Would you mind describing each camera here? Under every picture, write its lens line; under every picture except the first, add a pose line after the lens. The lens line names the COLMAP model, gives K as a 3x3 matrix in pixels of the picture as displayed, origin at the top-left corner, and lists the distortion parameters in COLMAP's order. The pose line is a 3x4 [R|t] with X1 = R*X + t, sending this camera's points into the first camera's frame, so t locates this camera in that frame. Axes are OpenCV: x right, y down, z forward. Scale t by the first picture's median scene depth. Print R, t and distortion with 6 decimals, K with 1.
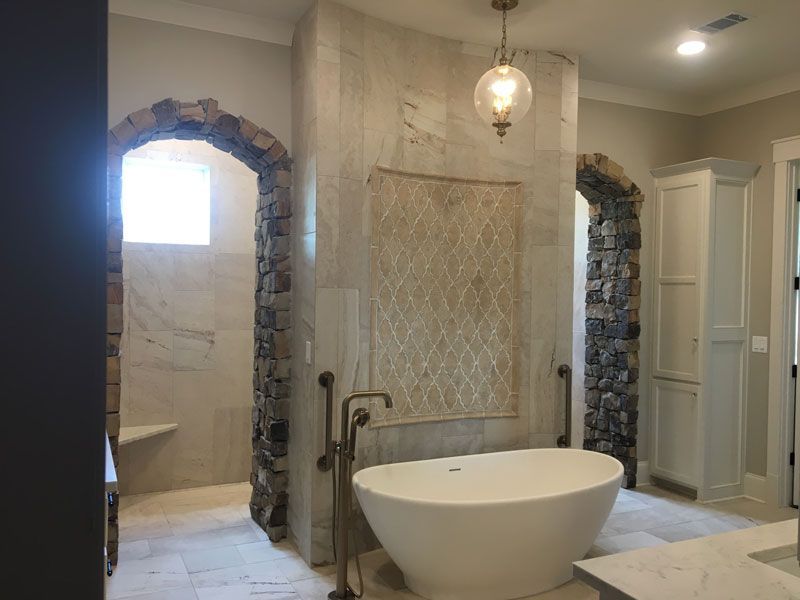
lens RADIAL K [[661.5, 0, 400.0], [0, 661.5, 300.0], [0, 0, 1]] dist [0.016313, -0.003514]
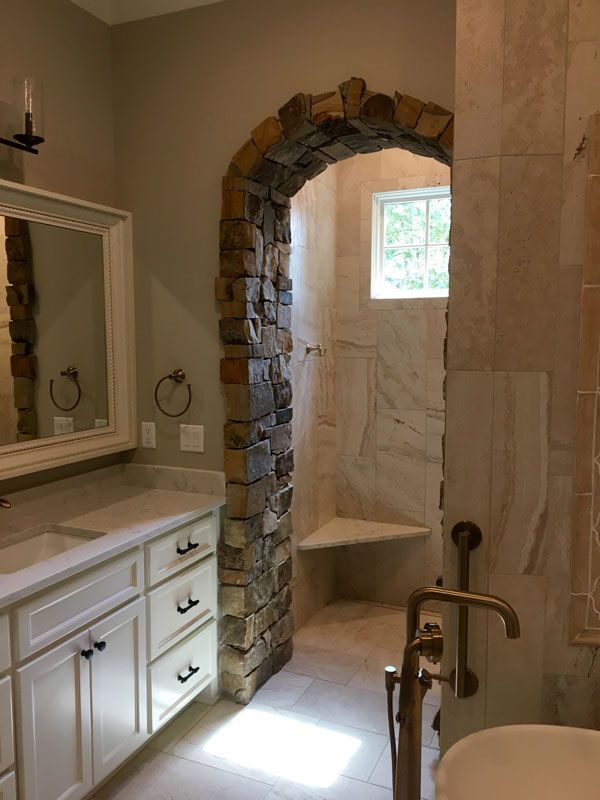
lens RADIAL K [[661.5, 0, 301.9], [0, 661.5, 394.3], [0, 0, 1]] dist [0.016313, -0.003514]
pose [[0.650462, 0.053945, -0.757621, 0.201456], [-0.002979, 0.997648, 0.068477, -0.033734], [0.759533, -0.042285, 0.649093, 0.518938]]
